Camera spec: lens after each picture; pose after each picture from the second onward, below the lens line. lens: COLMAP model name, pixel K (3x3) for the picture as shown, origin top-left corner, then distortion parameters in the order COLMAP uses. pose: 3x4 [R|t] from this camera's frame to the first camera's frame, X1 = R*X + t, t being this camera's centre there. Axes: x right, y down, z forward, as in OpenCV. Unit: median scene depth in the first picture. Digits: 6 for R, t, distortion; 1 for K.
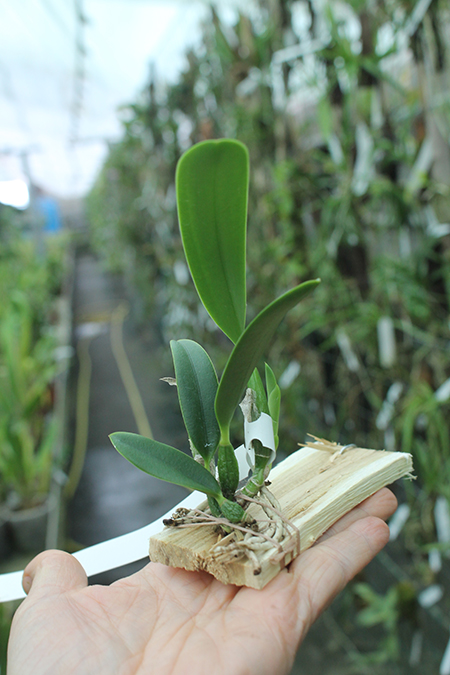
lens RADIAL K [[804.9, 0, 225.0], [0, 804.9, 337.5], [0, 0, 1]] dist [-0.148089, 0.208335]
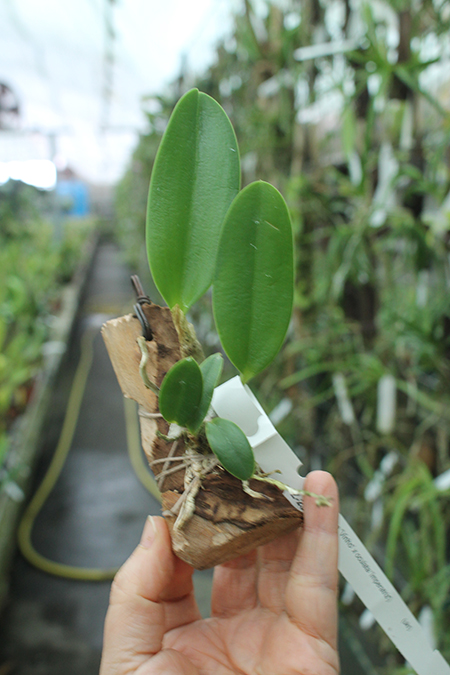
lens RADIAL K [[804.9, 0, 225.0], [0, 804.9, 337.5], [0, 0, 1]] dist [-0.148089, 0.208335]
pose [[0.992392, 0.121492, -0.019955, 0.026678], [-0.121556, 0.992583, -0.001988, -0.026887], [0.019566, 0.004398, 0.999799, 0.098709]]
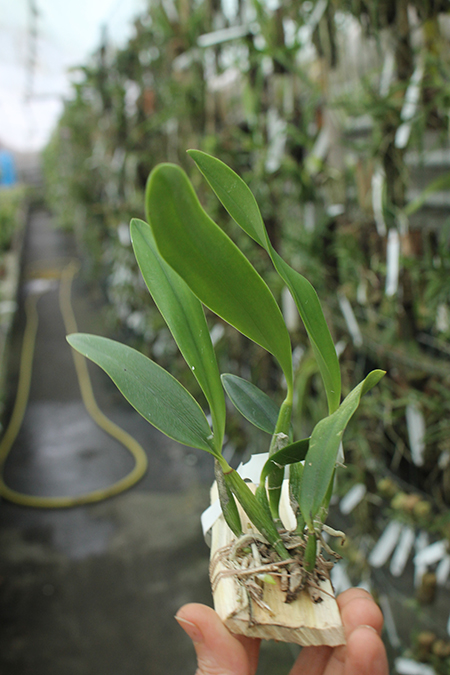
lens RADIAL K [[804.9, 0, 225.0], [0, 804.9, 337.5], [0, 0, 1]] dist [-0.148089, 0.208335]
pose [[0.997506, 0.039508, 0.058481, 0.032419], [-0.042175, 0.998092, 0.045106, -0.000609], [-0.056588, -0.047460, 0.997269, -0.062117]]
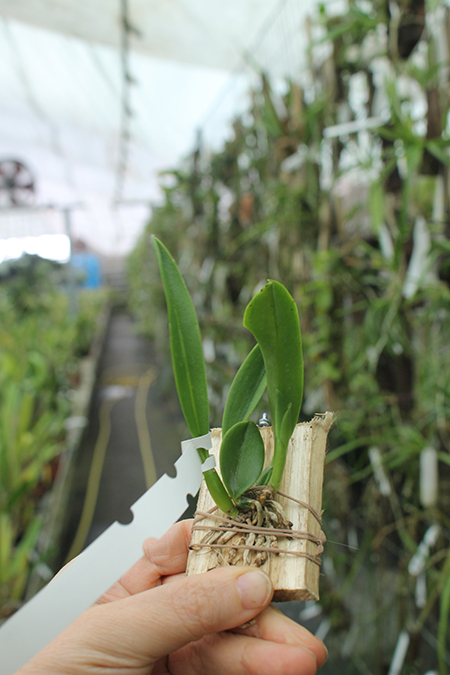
lens RADIAL K [[804.9, 0, 225.0], [0, 804.9, 337.5], [0, 0, 1]] dist [-0.148089, 0.208335]
pose [[0.994707, 0.092607, -0.044524, 0.009044], [-0.096072, 0.991885, -0.083272, -0.031669], [0.036451, 0.087108, 0.995532, 0.098346]]
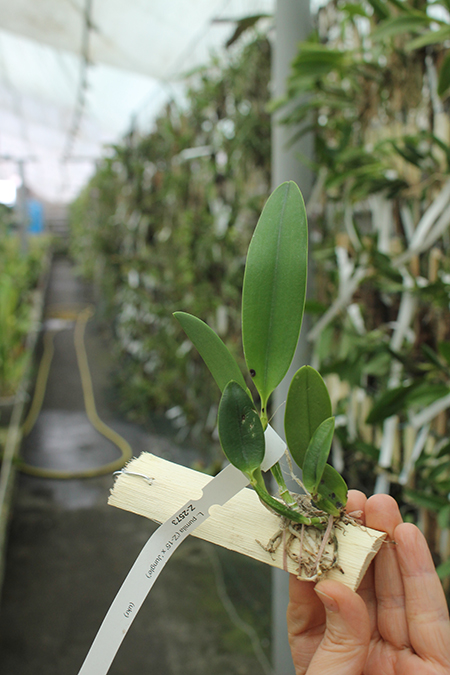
lens RADIAL K [[804.9, 0, 225.0], [0, 804.9, 337.5], [0, 0, 1]] dist [-0.148089, 0.208335]
pose [[0.989620, 0.138300, 0.039062, 0.092857], [-0.136908, 0.989917, -0.036337, 0.069391], [-0.043693, 0.030612, 0.998576, -0.510648]]
